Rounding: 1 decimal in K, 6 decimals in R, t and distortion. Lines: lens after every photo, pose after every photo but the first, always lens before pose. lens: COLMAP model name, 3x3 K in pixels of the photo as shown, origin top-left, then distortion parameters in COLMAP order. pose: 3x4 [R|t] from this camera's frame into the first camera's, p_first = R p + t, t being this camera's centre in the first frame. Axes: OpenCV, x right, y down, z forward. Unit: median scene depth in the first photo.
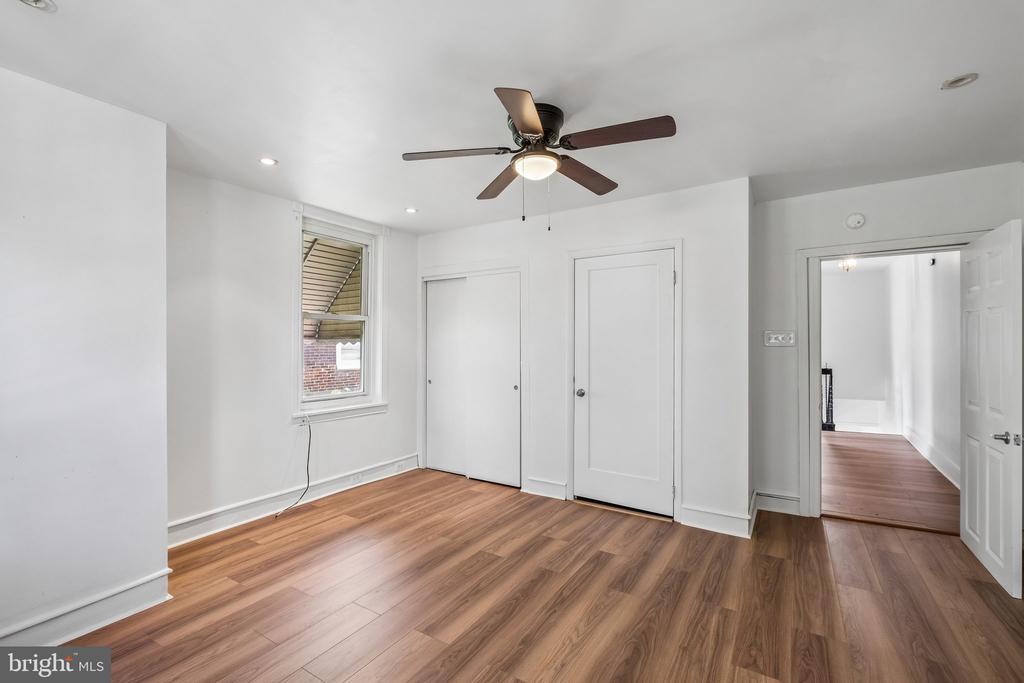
lens RADIAL K [[451.2, 0, 506.7], [0, 451.2, 340.2], [0, 0, 1]] dist [-0.003022, 0.000424]
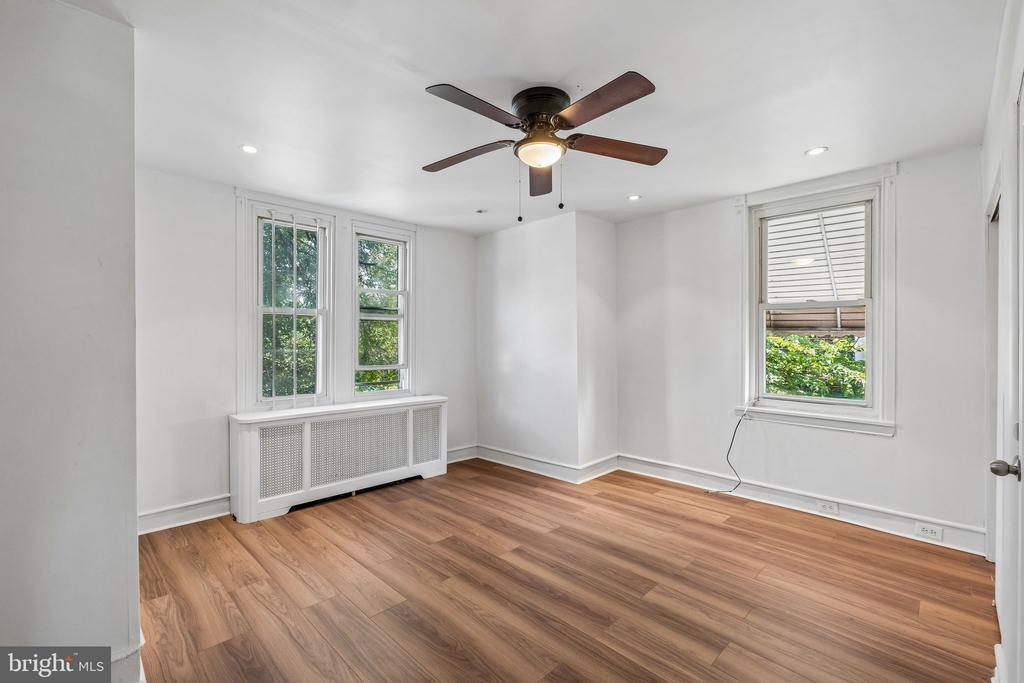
lens RADIAL K [[451.2, 0, 498.8], [0, 451.2, 340.4], [0, 0, 1]] dist [-0.003022, 0.000424]
pose [[-0.236765, 0.005507, -0.971551, 0.835764], [0.010223, 0.999943, 0.003177, 0.008676], [0.971513, -0.009180, -0.236808, 0.925477]]
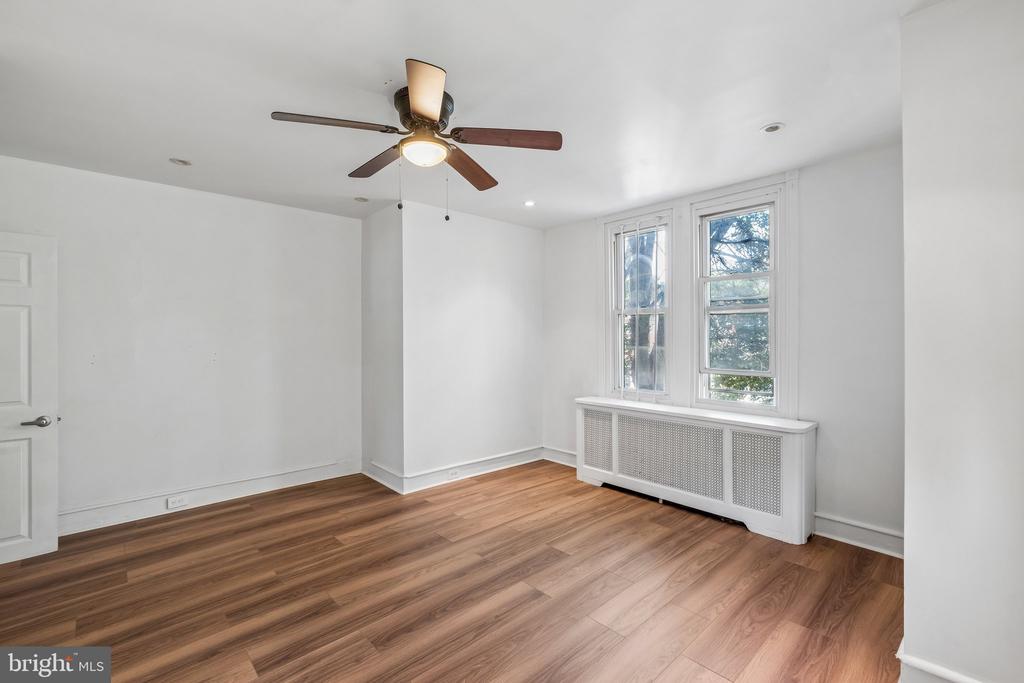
lens RADIAL K [[451.2, 0, 501.2], [0, 451.2, 337.9], [0, 0, 1]] dist [-0.003022, 0.000424]
pose [[-0.962981, 0.006389, 0.269493, -0.283108], [0.004216, 0.999954, -0.008642, 0.016336], [-0.269536, -0.007186, -0.962964, 1.528975]]
